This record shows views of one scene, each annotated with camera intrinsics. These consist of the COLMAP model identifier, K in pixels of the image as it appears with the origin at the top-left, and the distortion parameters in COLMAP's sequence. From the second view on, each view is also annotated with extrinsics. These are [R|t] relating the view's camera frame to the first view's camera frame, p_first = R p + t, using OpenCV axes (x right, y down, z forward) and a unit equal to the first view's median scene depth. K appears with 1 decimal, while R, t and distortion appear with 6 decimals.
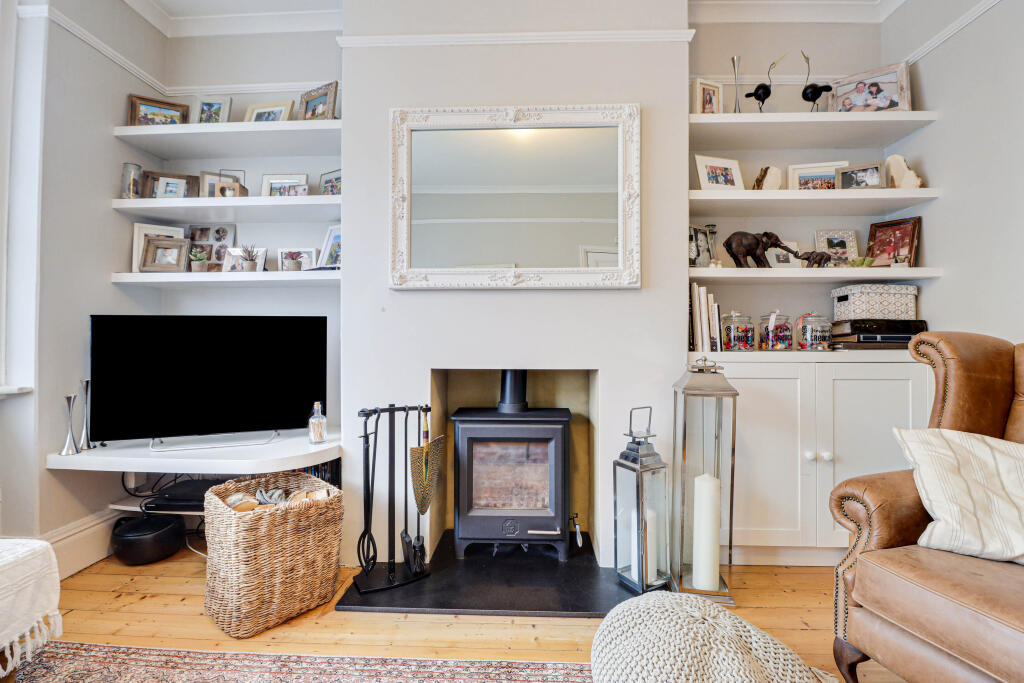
lens RADIAL K [[482.8, 0, 513.3], [0, 482.8, 321.8], [0, 0, 1]] dist [-0.008199, -0.001501]
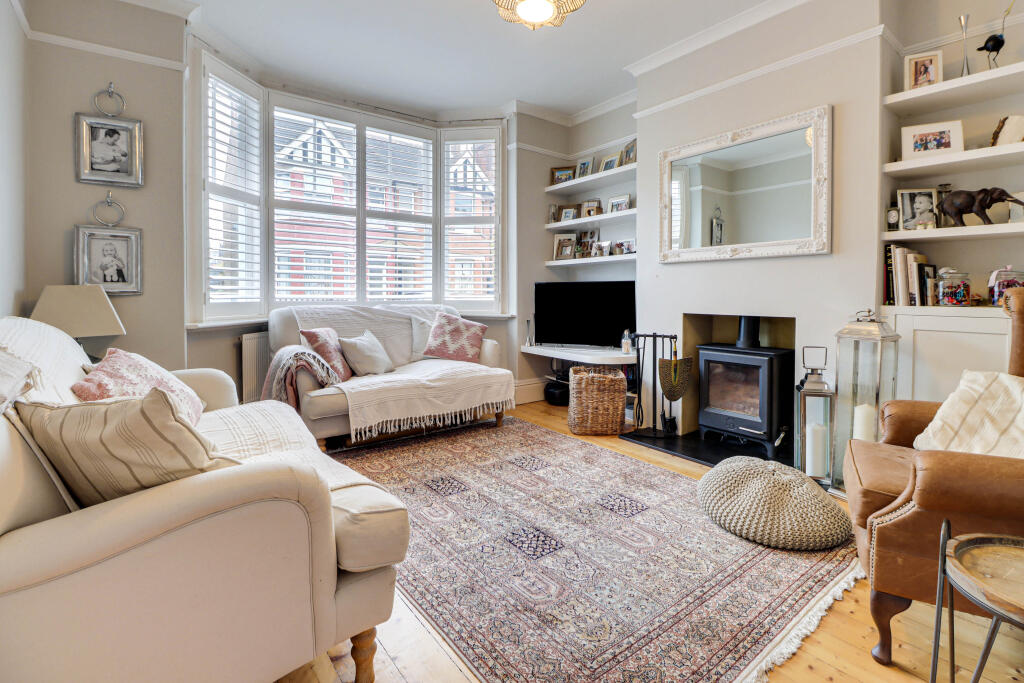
lens RADIAL K [[473.5, 0, 506.0], [0, 473.5, 302.4], [0, 0, 1]] dist [-0.002817, -0.000745]
pose [[0.621519, 0.015424, -0.783247, 0.669267], [0.015656, 0.999362, 0.032103, 0.004208], [0.783243, -0.032215, 0.620881, -0.397963]]
